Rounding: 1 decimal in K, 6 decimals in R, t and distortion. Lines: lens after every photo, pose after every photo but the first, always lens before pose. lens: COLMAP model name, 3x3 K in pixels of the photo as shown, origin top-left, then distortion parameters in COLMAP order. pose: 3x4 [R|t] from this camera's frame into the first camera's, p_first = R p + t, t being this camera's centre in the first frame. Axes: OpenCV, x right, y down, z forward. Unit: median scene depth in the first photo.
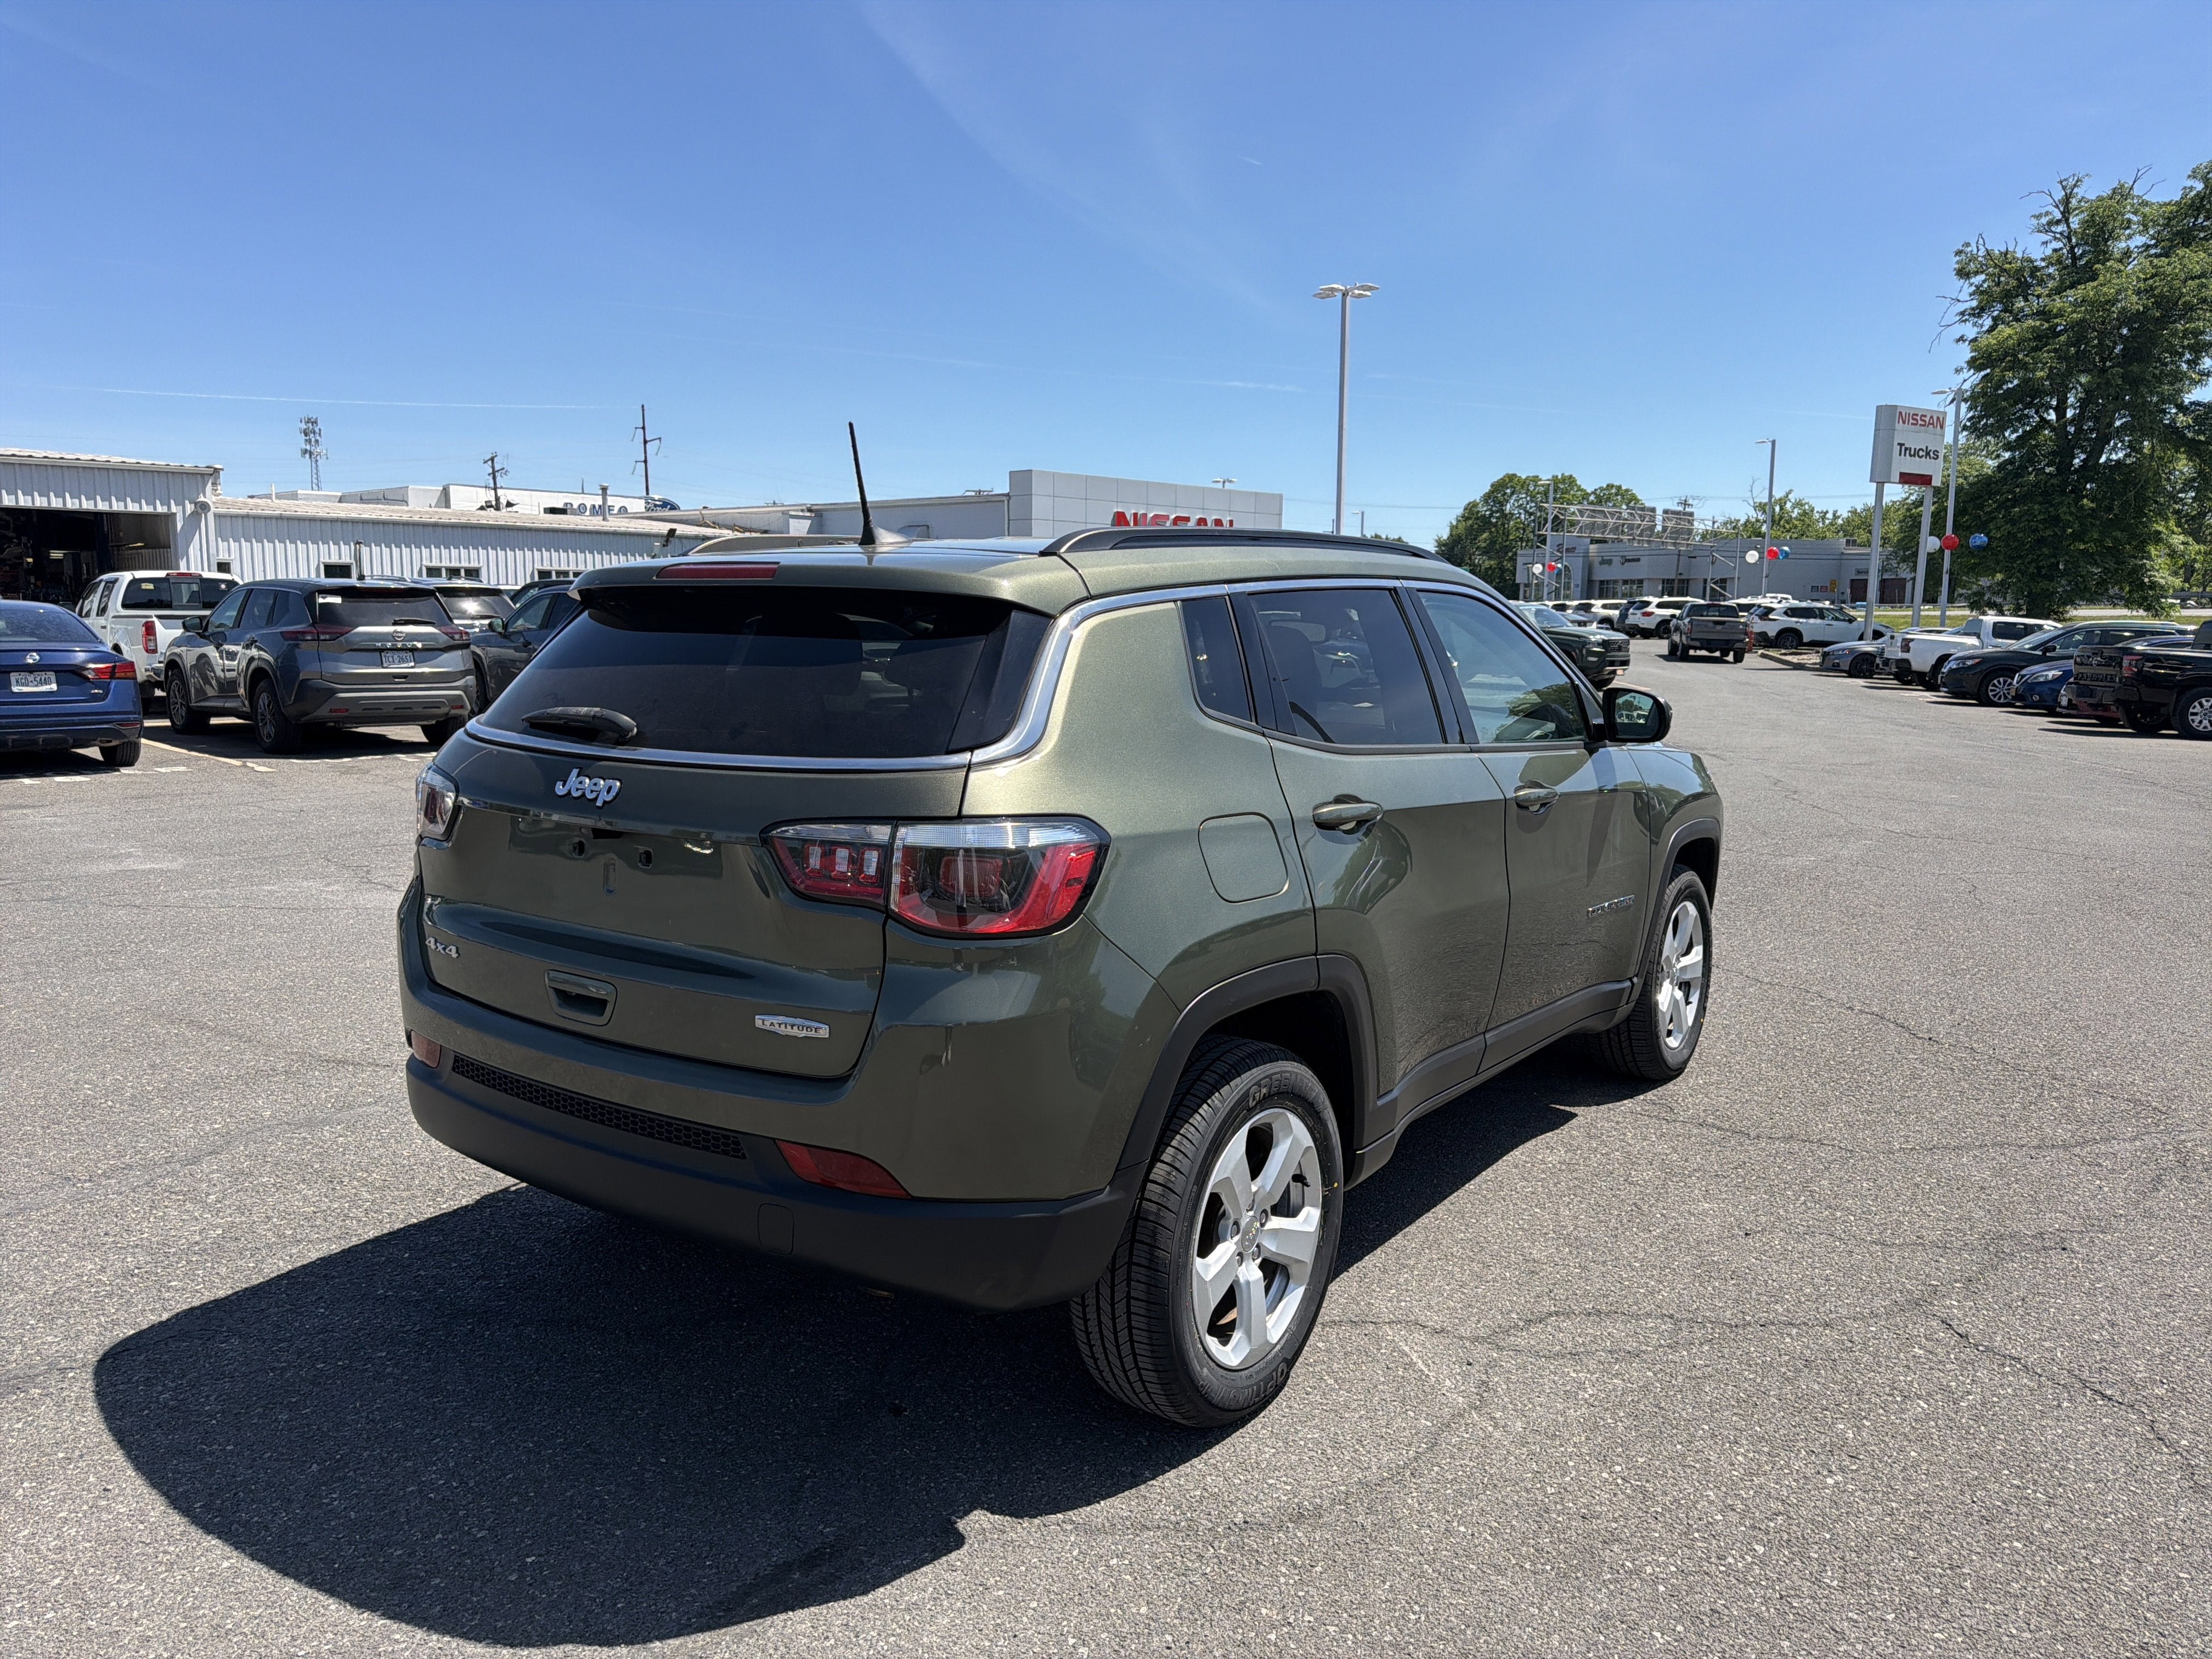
lens RADIAL K [[1575.9, 0, 1107.8], [0, 1575.9, 885.0], [0, 0, 1]] dist [0.004060, -0.012598]
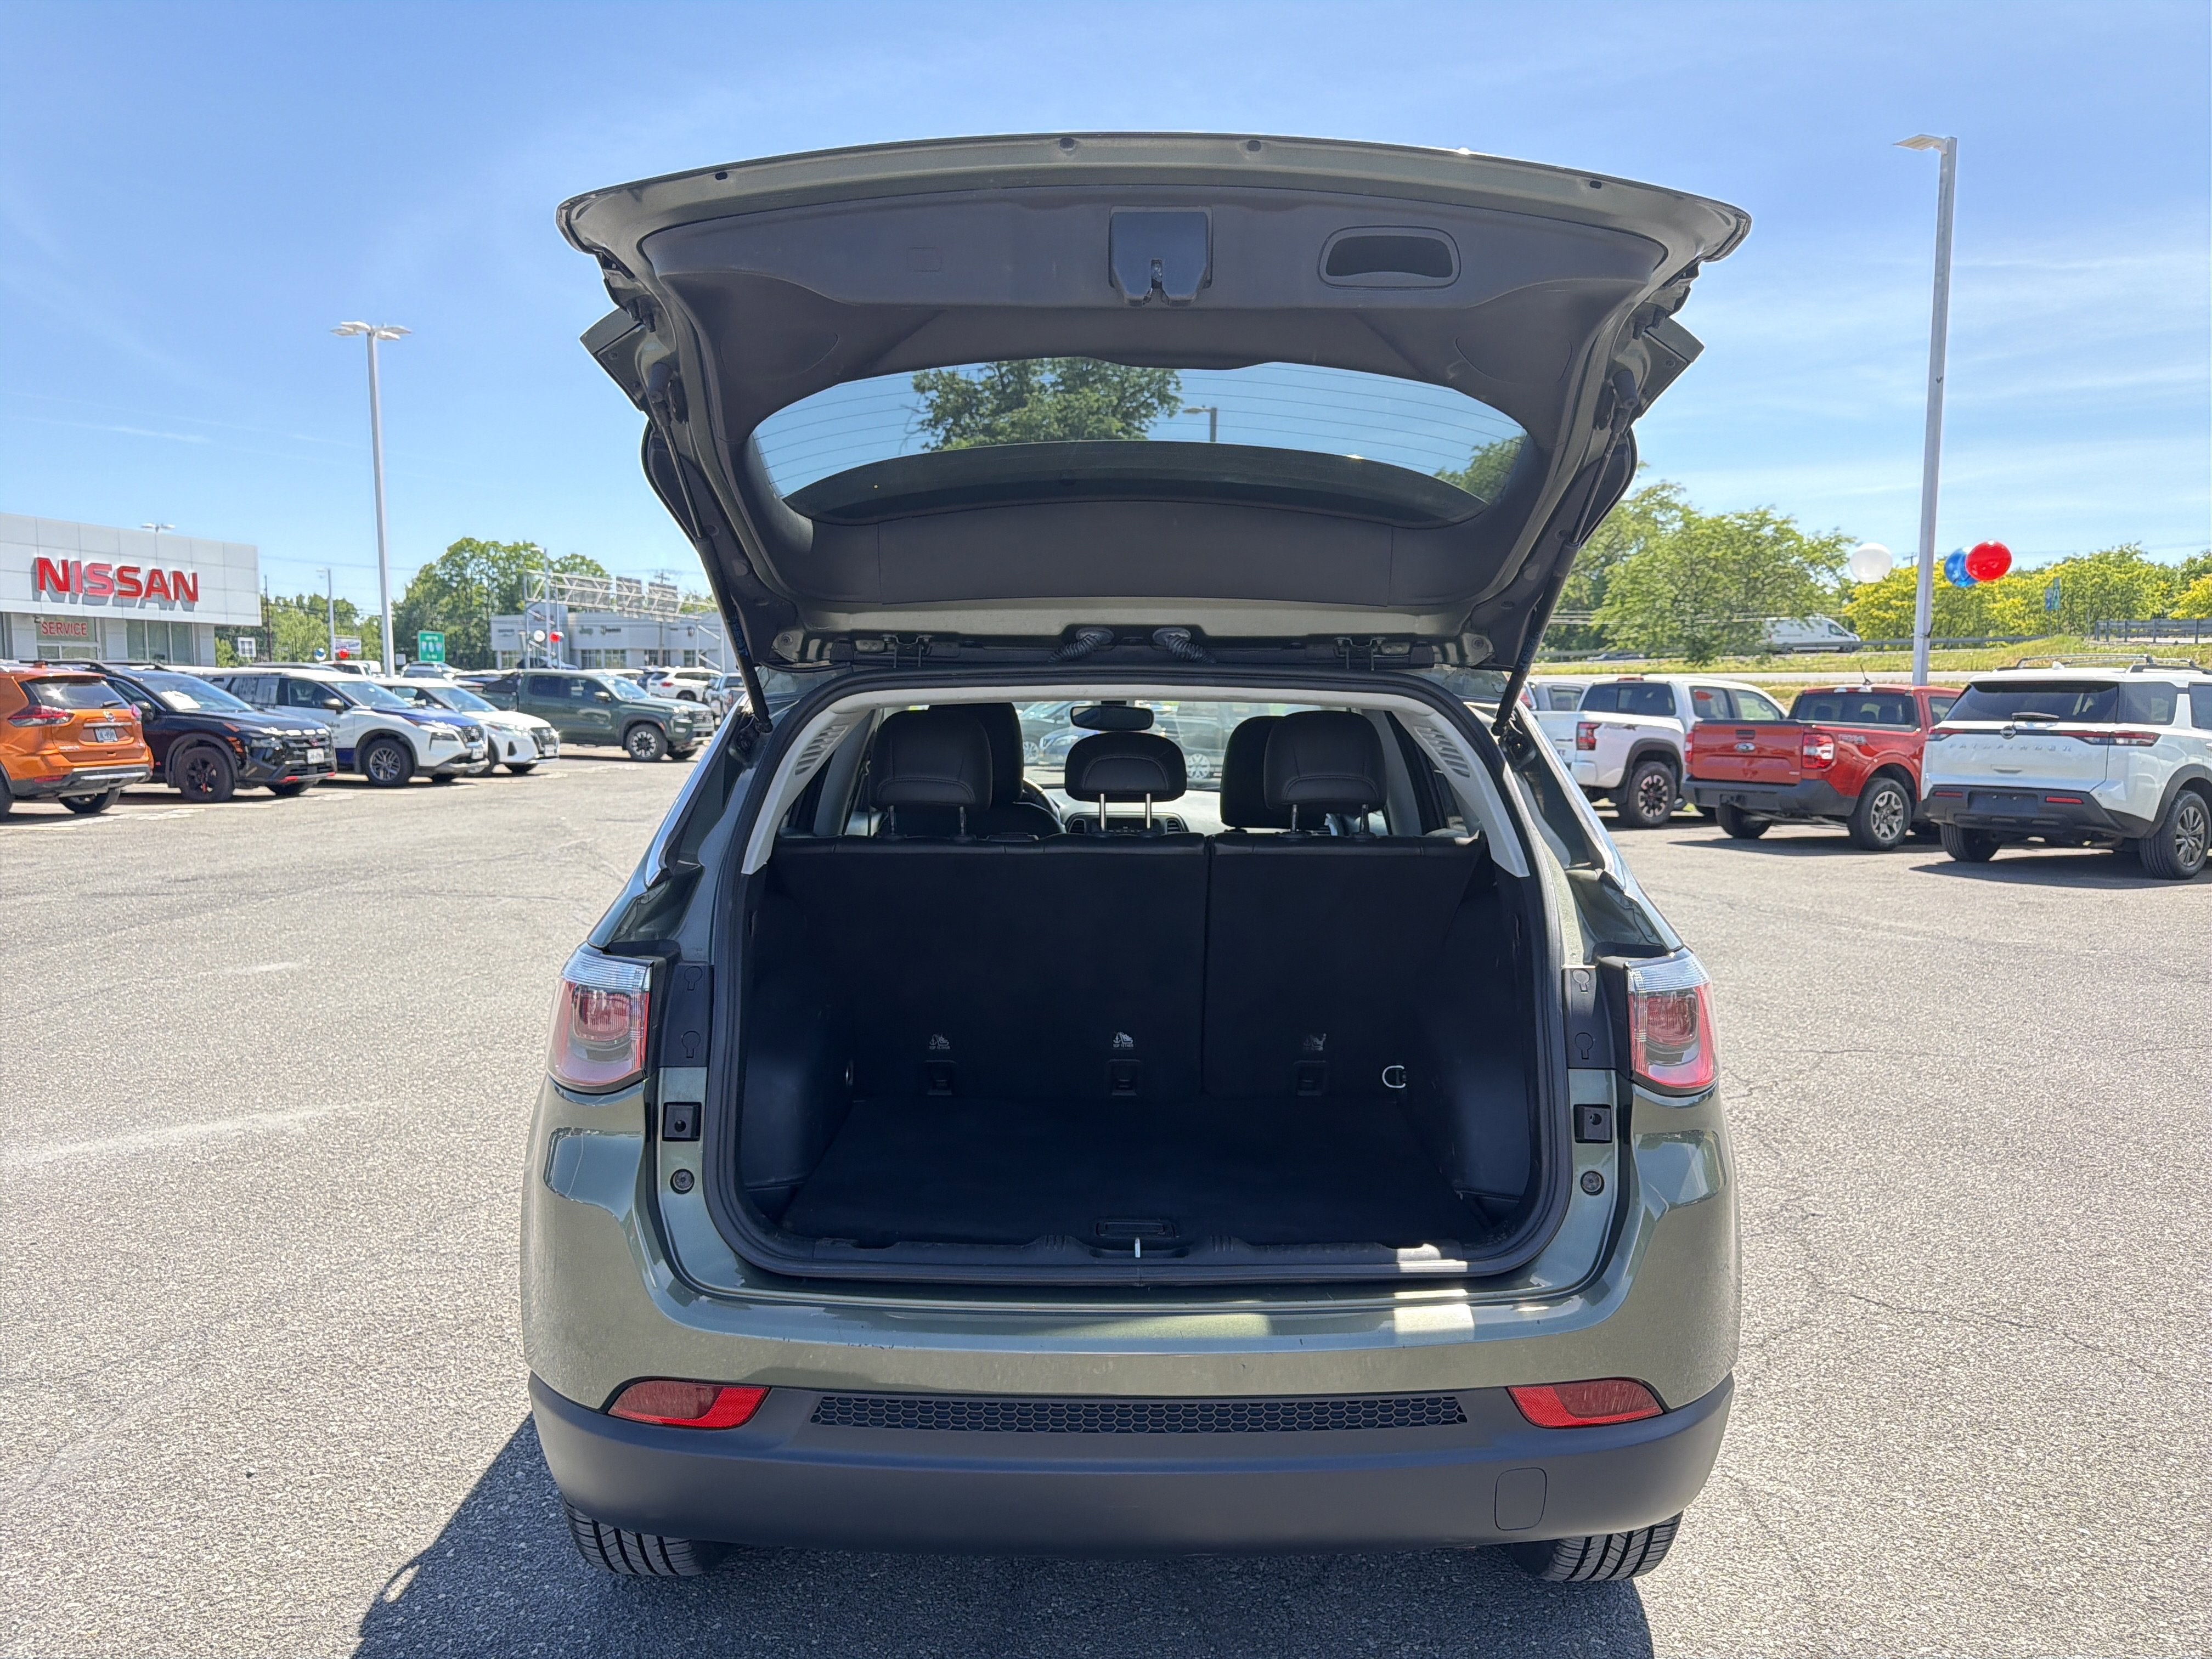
lens RADIAL K [[1571.4, 0, 1107.5], [0, 1571.4, 896.8], [0, 0, 1]] dist [0.021231, -0.035167]
pose [[0.813111, -0.071680, 0.577678, -0.053202], [0.092011, 0.995740, -0.005955, -0.006961], [-0.574791, 0.057995, 0.816243, 0.032241]]
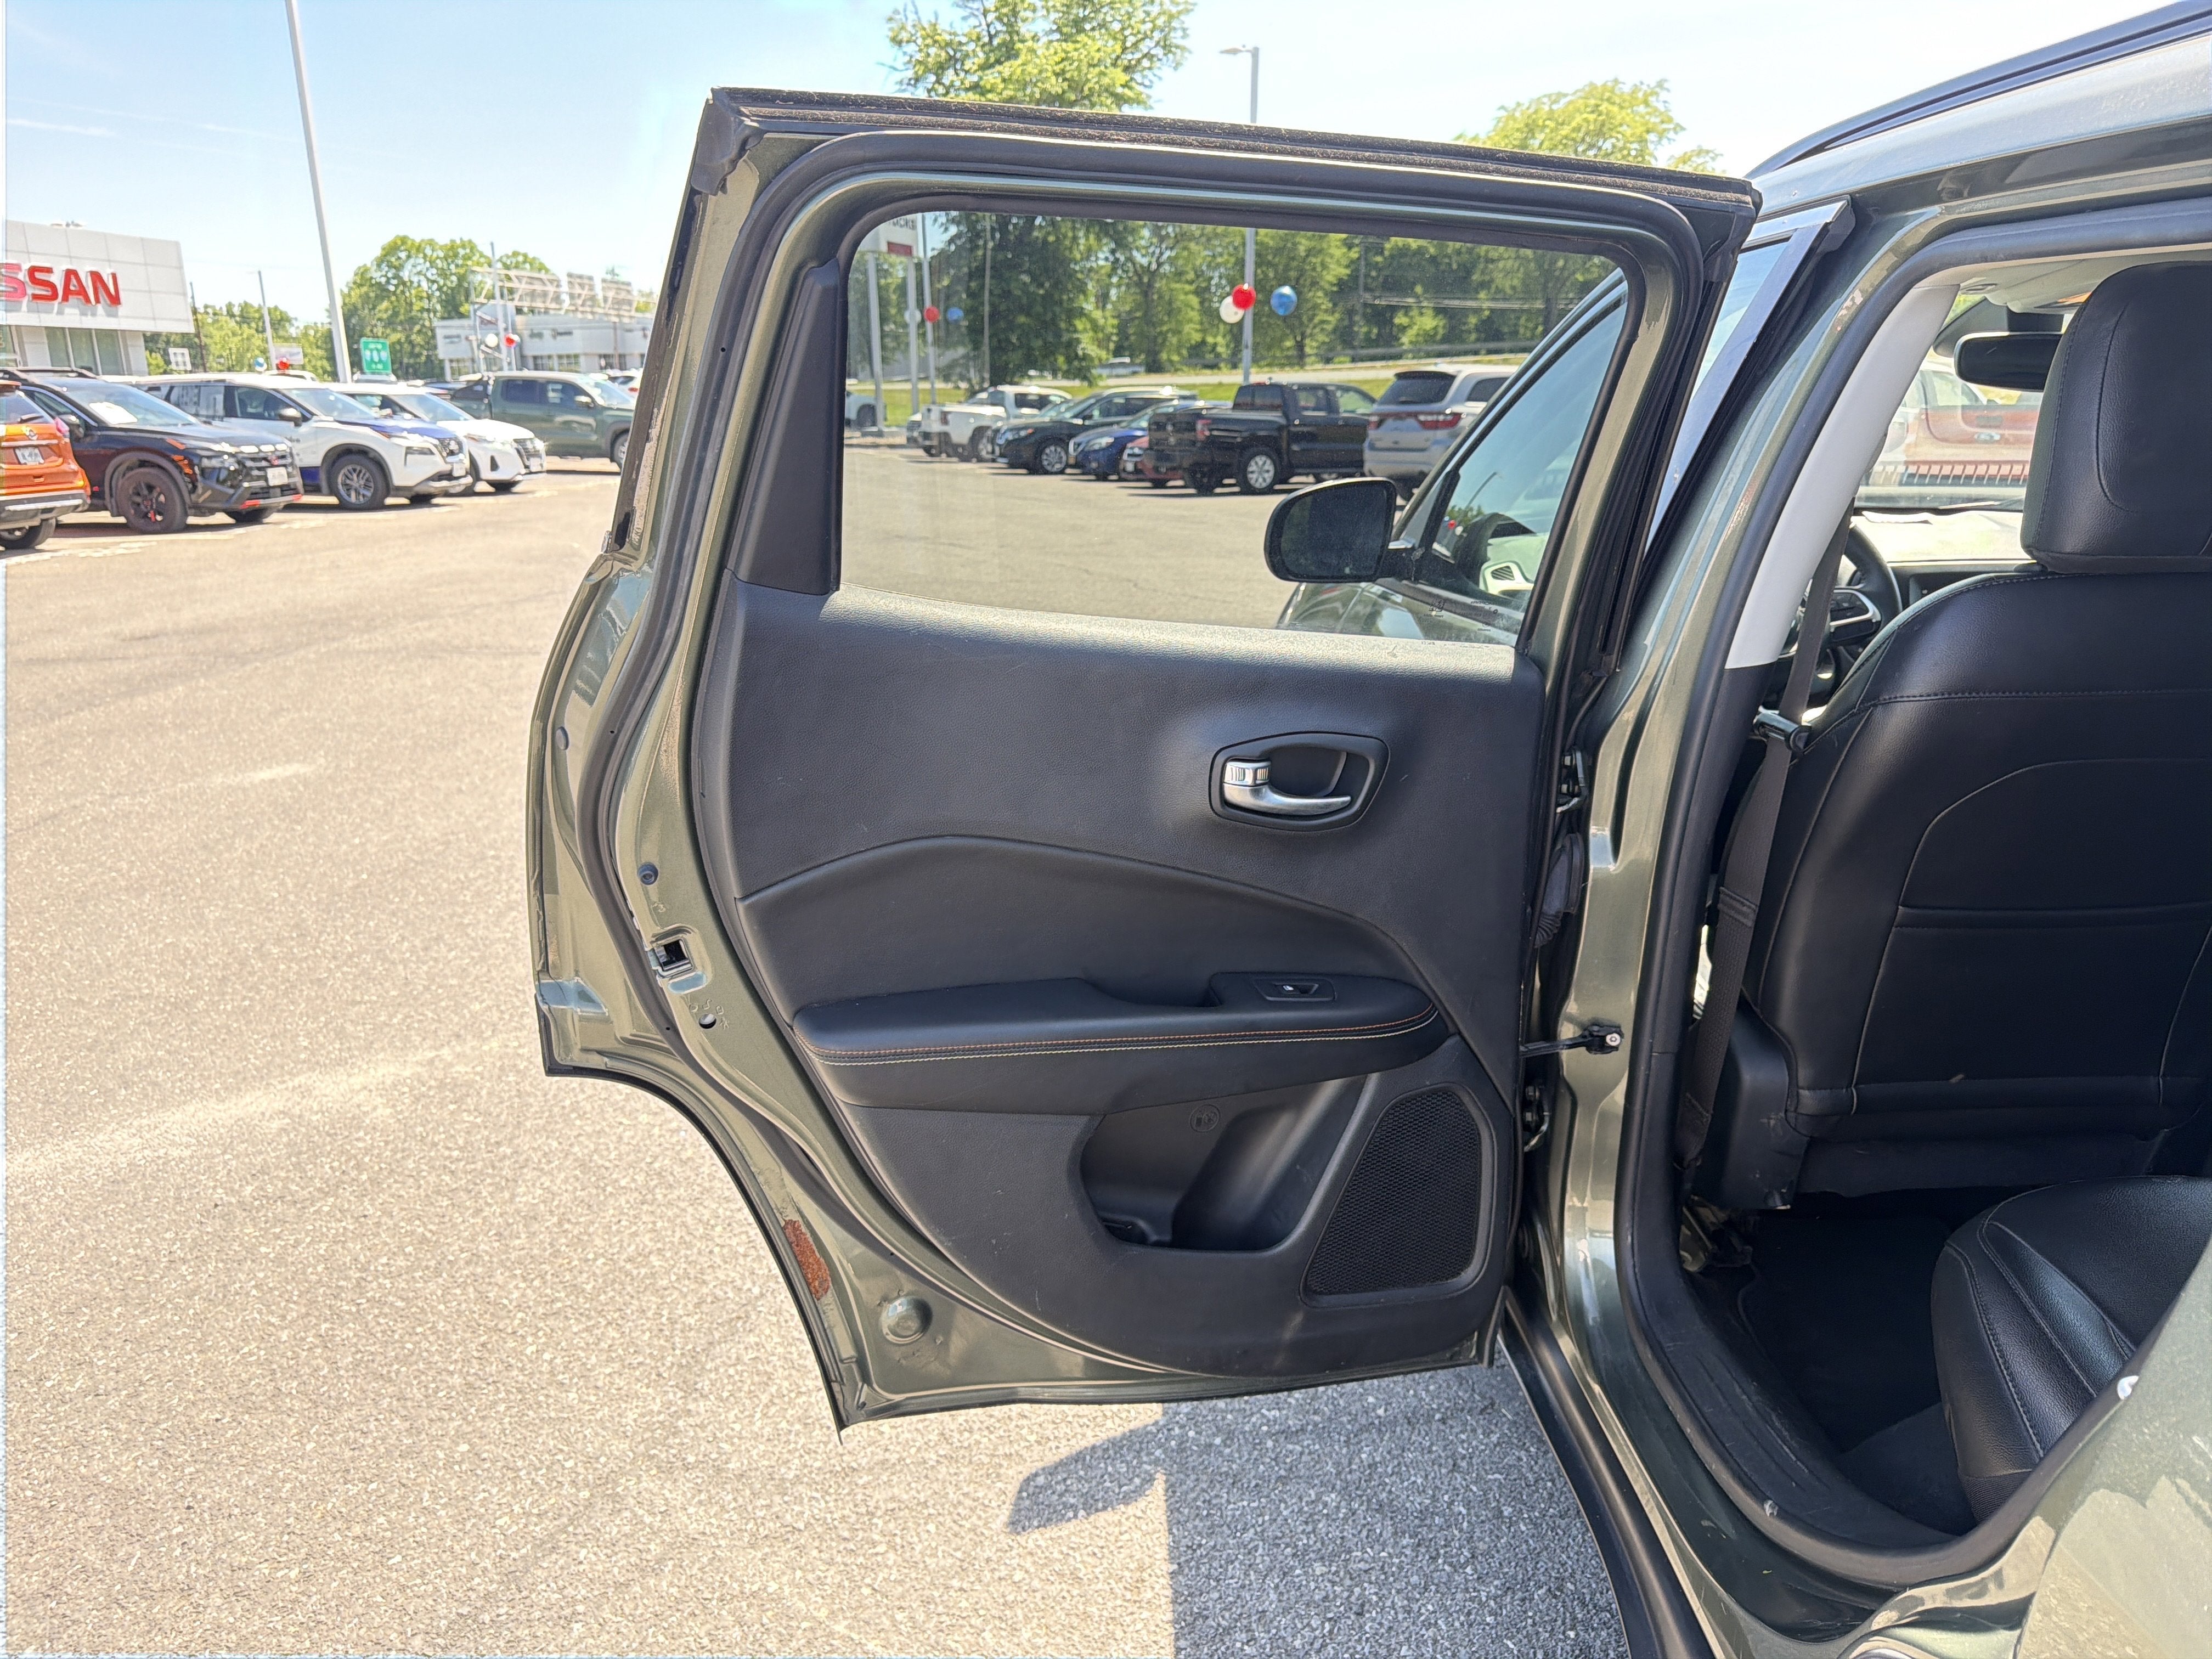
lens RADIAL K [[1575.9, 0, 1107.8], [0, 1575.9, 885.0], [0, 0, 1]] dist [0.004060, -0.012598]
pose [[0.804260, -0.187999, 0.563757, -0.045494], [0.111751, 0.979563, 0.167235, -0.016303], [-0.583676, -0.071500, 0.808833, 0.105775]]
